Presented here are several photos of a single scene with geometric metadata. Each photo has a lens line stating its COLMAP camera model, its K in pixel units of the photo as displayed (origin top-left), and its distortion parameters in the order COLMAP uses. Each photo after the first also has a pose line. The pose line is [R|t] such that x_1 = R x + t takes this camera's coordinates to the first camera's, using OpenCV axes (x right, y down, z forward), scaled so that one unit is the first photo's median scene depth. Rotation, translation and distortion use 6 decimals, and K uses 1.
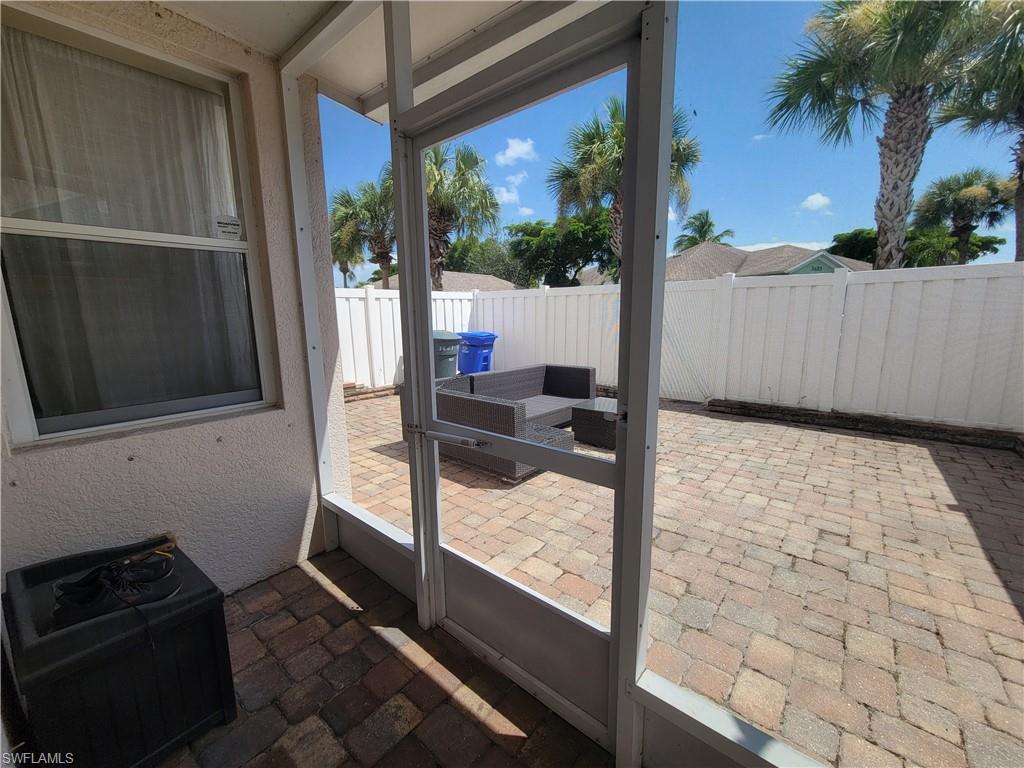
lens RADIAL K [[416.2, 0, 510.5], [0, 416.2, 384.2], [0, 0, 1]] dist [0.000441, -0.001576]
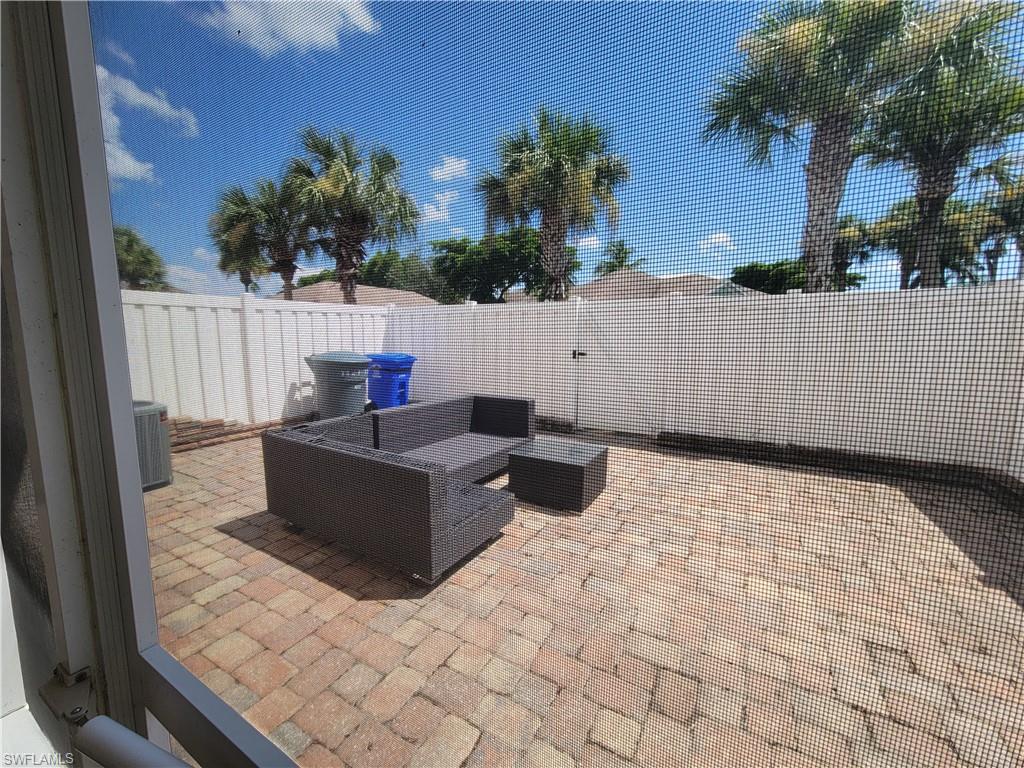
lens RADIAL K [[416.2, 0, 513.2], [0, 416.2, 389.8], [0, 0, 1]] dist [0.000441, -0.001576]
pose [[0.983444, -0.007249, 0.181067, 0.019780], [0.013325, 0.999387, -0.032367, -0.048051], [-0.180722, 0.034244, 0.982938, 0.291474]]
